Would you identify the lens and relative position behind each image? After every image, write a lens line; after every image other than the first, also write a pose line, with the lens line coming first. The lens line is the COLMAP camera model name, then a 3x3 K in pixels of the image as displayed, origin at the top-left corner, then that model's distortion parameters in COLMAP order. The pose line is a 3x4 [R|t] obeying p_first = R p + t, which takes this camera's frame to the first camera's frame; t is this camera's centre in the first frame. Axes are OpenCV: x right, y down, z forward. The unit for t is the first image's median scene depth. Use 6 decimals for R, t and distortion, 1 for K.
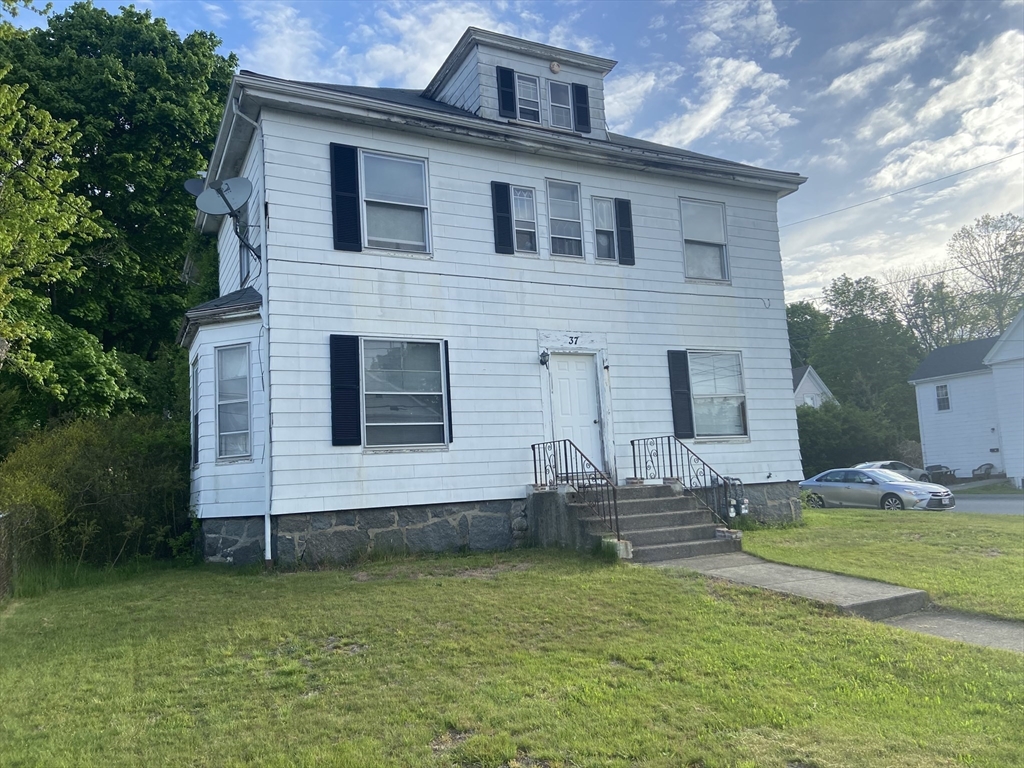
lens RADIAL K [[775.7, 0, 508.9], [0, 775.7, 392.0], [0, 0, 1]] dist [0.084511, -0.088663]
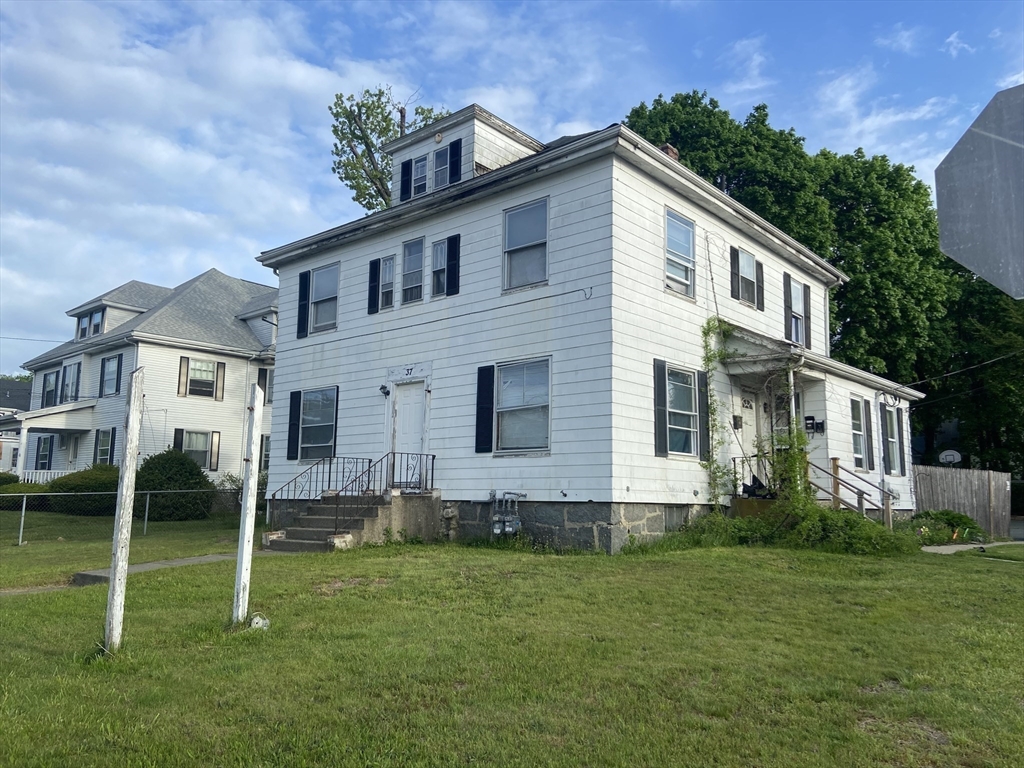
lens RADIAL K [[775.7, 0, 513.5], [0, 775.7, 382.1], [0, 0, 1]] dist [0.084511, -0.088663]
pose [[0.373241, -0.080846, -0.924205, 1.286650], [0.079262, 0.995332, -0.055058, 0.029306], [0.924342, -0.052704, 0.377907, 0.709946]]
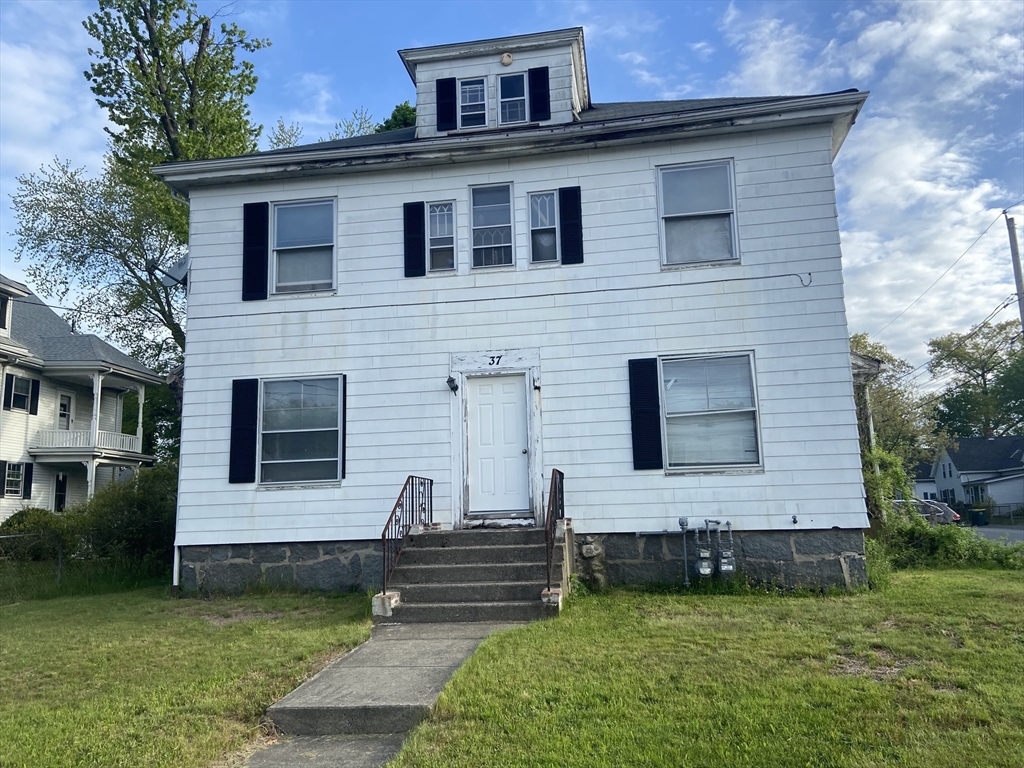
lens RADIAL K [[775.7, 0, 506.0], [0, 775.7, 389.0], [0, 0, 1]] dist [0.084511, -0.088663]
pose [[0.807341, -0.067816, -0.586175, 0.624637], [0.053153, 0.997694, -0.042218, 0.004292], [0.587686, 0.002927, 0.809084, 0.298251]]
